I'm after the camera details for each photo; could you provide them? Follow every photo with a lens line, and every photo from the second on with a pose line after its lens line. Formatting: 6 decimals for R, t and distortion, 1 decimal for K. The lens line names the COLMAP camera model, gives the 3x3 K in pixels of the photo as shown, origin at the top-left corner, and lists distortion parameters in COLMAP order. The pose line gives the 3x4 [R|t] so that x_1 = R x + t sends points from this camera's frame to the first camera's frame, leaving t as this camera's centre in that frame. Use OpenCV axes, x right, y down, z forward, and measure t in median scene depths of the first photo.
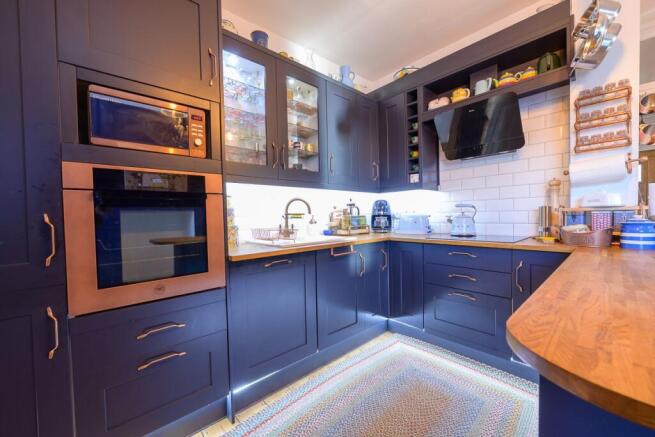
lens RADIAL K [[261.7, 0, 327.2], [0, 261.7, 221.5], [0, 0, 1]] dist [-0.000336, -0.000051]
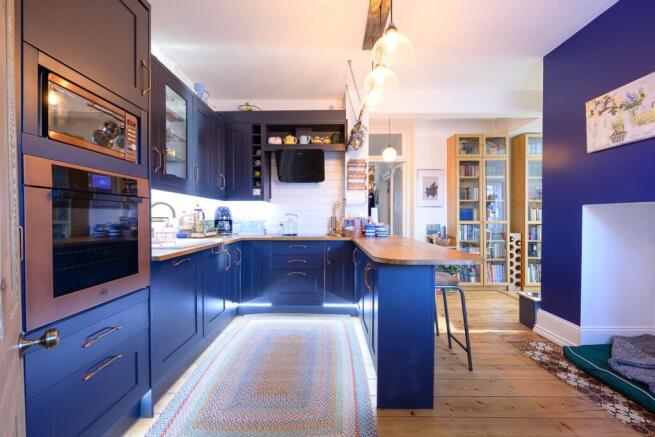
lens RADIAL K [[261.7, 0, 327.2], [0, 261.7, 221.5], [0, 0, 1]] dist [-0.000336, -0.000051]
pose [[0.678273, 0.011003, 0.734728, -0.436451], [0.003135, 0.999835, -0.017867, 0.006664], [-0.734803, 0.014422, 0.678127, -0.154345]]
